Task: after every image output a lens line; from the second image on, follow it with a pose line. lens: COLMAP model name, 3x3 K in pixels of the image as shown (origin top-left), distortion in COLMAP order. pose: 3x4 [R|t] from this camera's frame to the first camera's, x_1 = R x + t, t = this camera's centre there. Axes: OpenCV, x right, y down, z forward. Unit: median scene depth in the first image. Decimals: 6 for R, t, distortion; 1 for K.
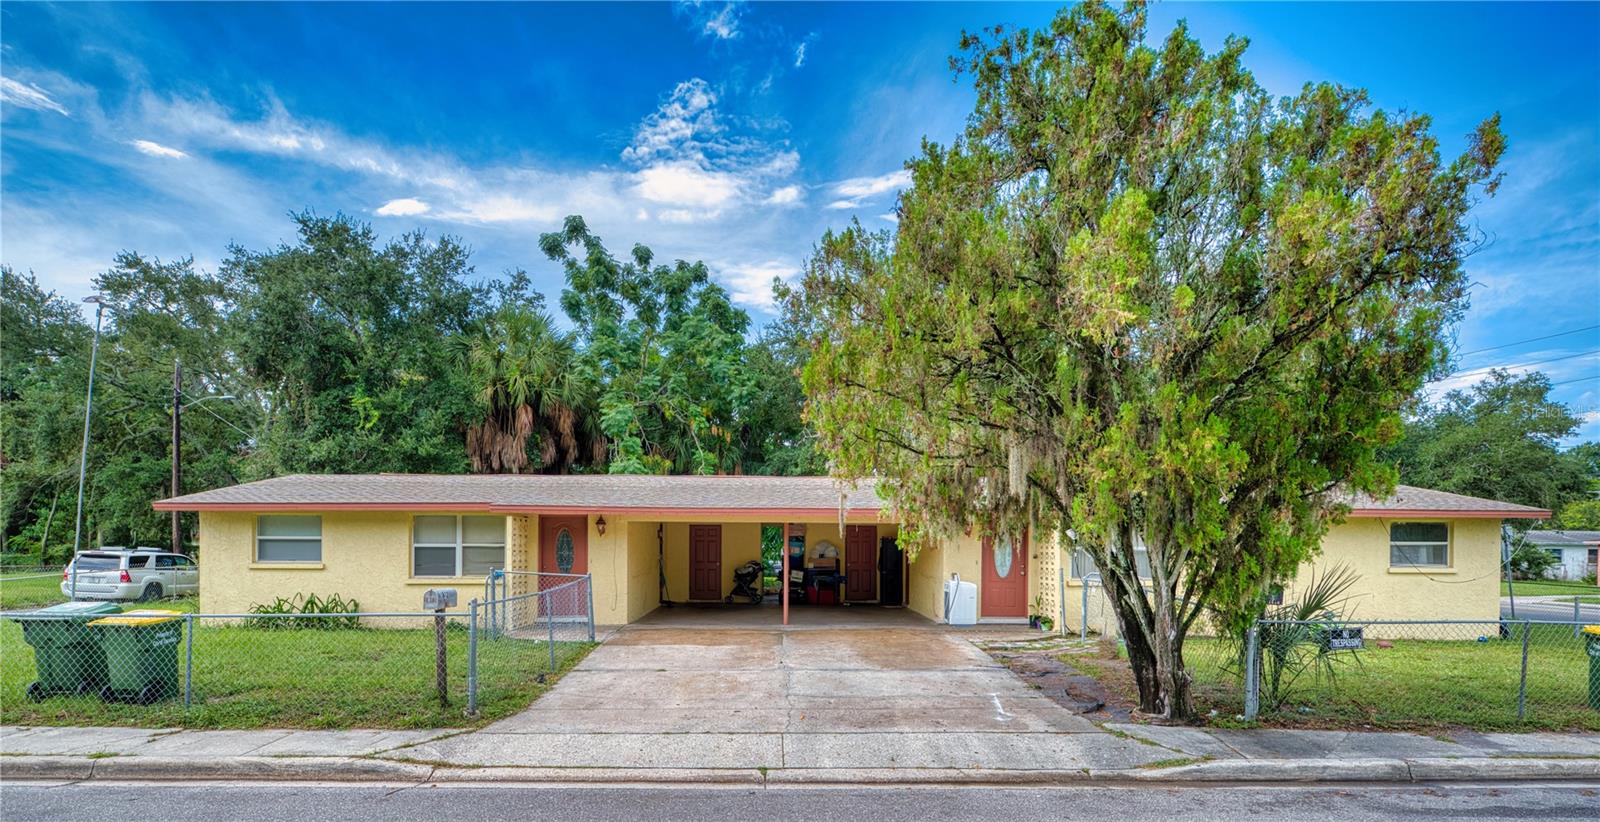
lens RADIAL K [[763.7, 0, 799.6], [0, 763.7, 520.2], [0, 0, 1]] dist [0.001111, 0.000719]
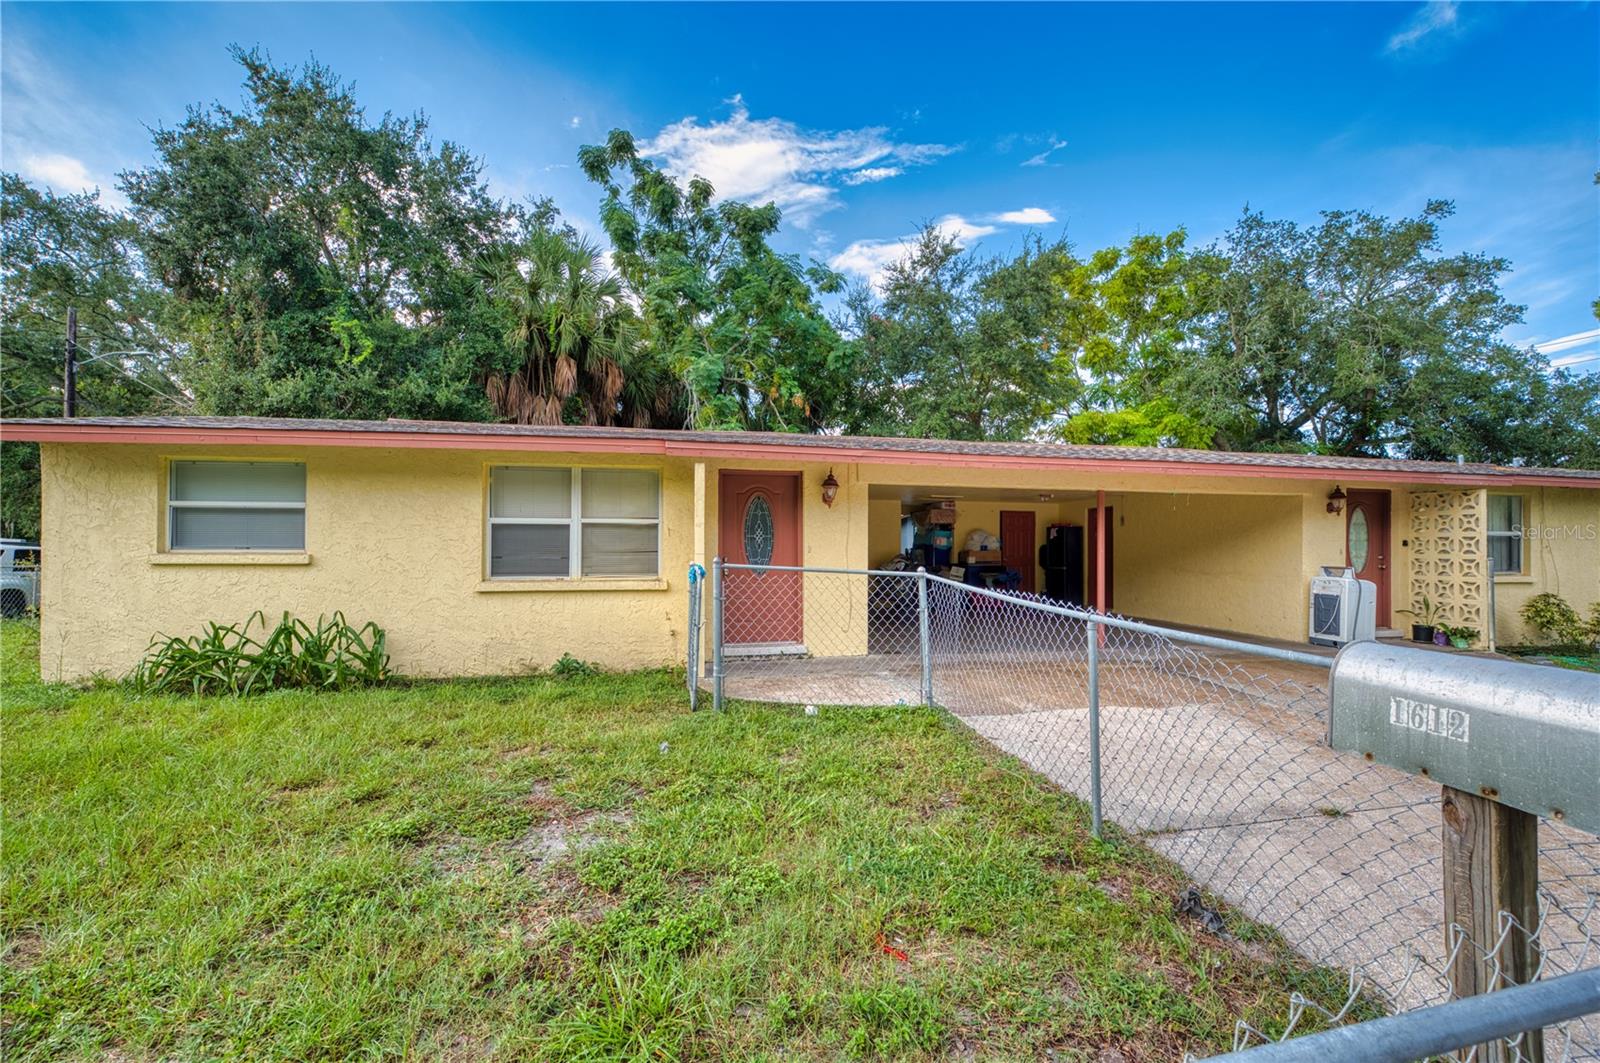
lens RADIAL K [[644.9, 0, 807.4], [0, 644.9, 536.8], [0, 0, 1]] dist [-0.007916, -0.000190]
pose [[0.989040, 0.002454, 0.147629, -0.246434], [-0.004739, 0.999874, 0.015129, 0.025523], [-0.147573, -0.015663, 0.988927, 0.362315]]
